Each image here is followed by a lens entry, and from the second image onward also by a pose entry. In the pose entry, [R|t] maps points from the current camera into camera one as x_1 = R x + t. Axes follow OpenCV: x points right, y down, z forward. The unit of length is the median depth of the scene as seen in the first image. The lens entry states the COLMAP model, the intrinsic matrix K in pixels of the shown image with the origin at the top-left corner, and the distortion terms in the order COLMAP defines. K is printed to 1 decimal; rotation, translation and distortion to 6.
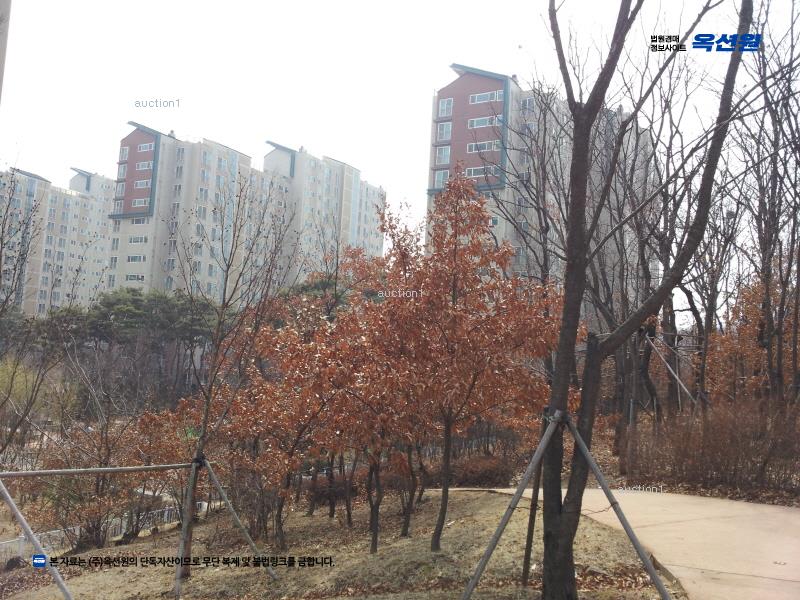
lens RADIAL K [[680.4, 0, 394.3], [0, 680.4, 302.1], [0, 0, 1]] dist [0.007584, -0.033844]
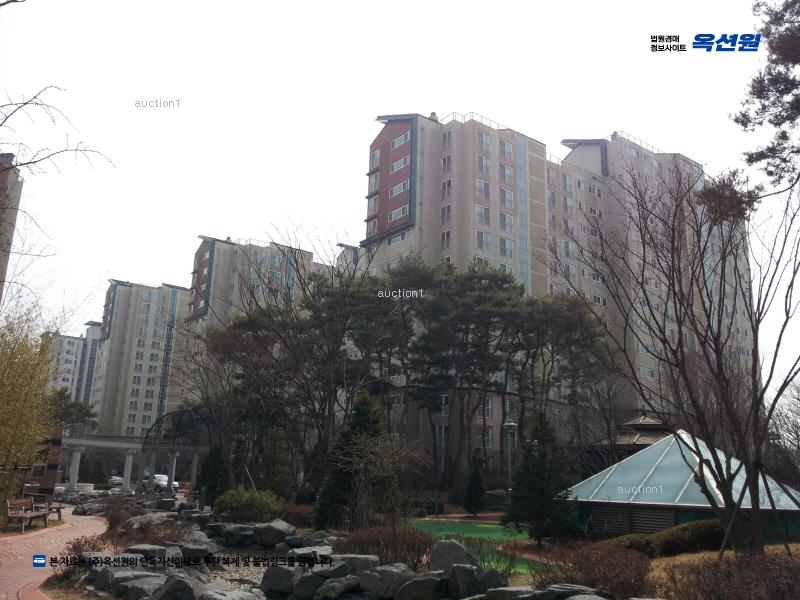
lens RADIAL K [[680.4, 0, 384.7], [0, 680.4, 305.9], [0, 0, 1]] dist [0.007584, -0.033844]
pose [[0.906055, -0.131698, -0.402144, -0.112008], [0.055122, 0.978971, -0.196410, 0.084172], [0.419554, 0.155792, 0.894261, 0.371464]]
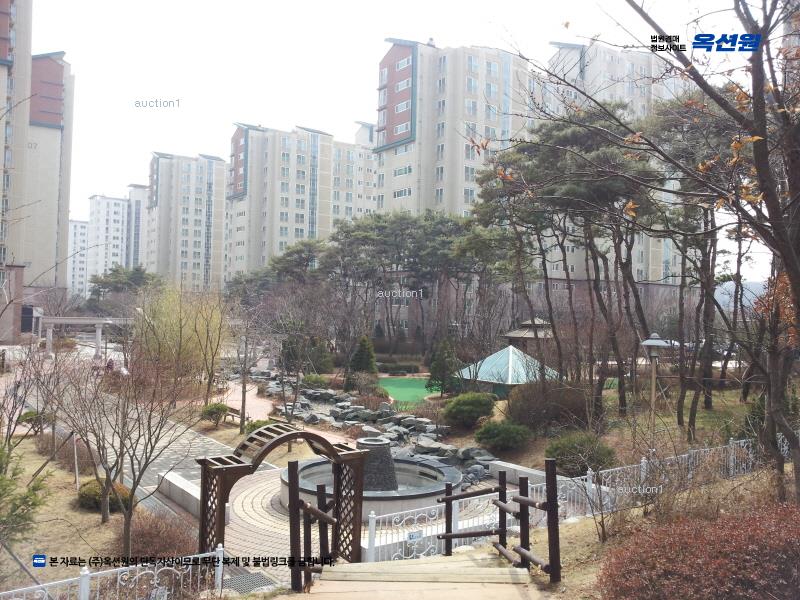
lens RADIAL K [[680.4, 0, 392.6], [0, 680.4, 304.3], [0, 0, 1]] dist [0.007584, -0.033844]
pose [[0.894529, -0.043855, -0.444853, -0.005448], [0.068911, 0.996808, 0.040301, 0.042081], [0.441666, -0.066705, 0.894697, 0.195091]]
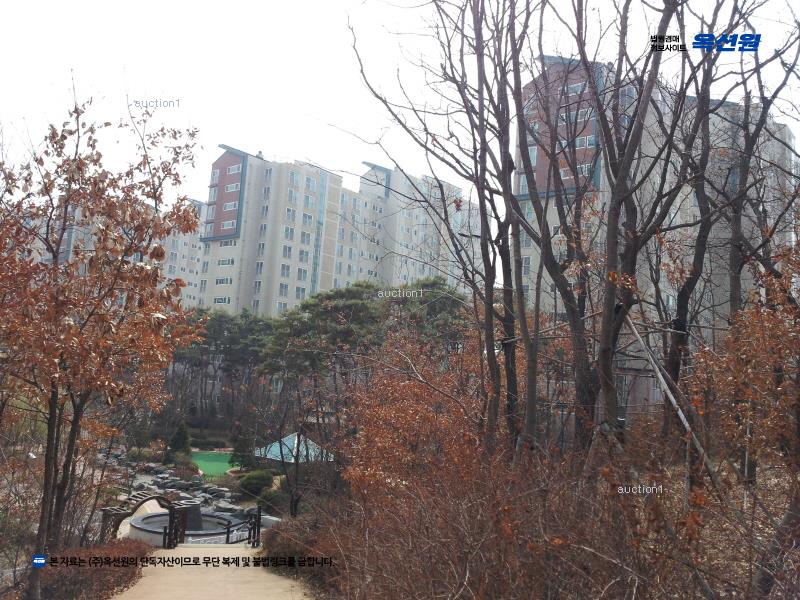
lens RADIAL K [[680.4, 0, 394.9], [0, 680.4, 312.1], [0, 0, 1]] dist [0.007584, -0.033844]
pose [[0.981790, -0.003407, -0.189939, 0.051440], [-0.002822, 0.999467, -0.032513, 0.012035], [0.189949, 0.032457, 0.981257, 0.077386]]
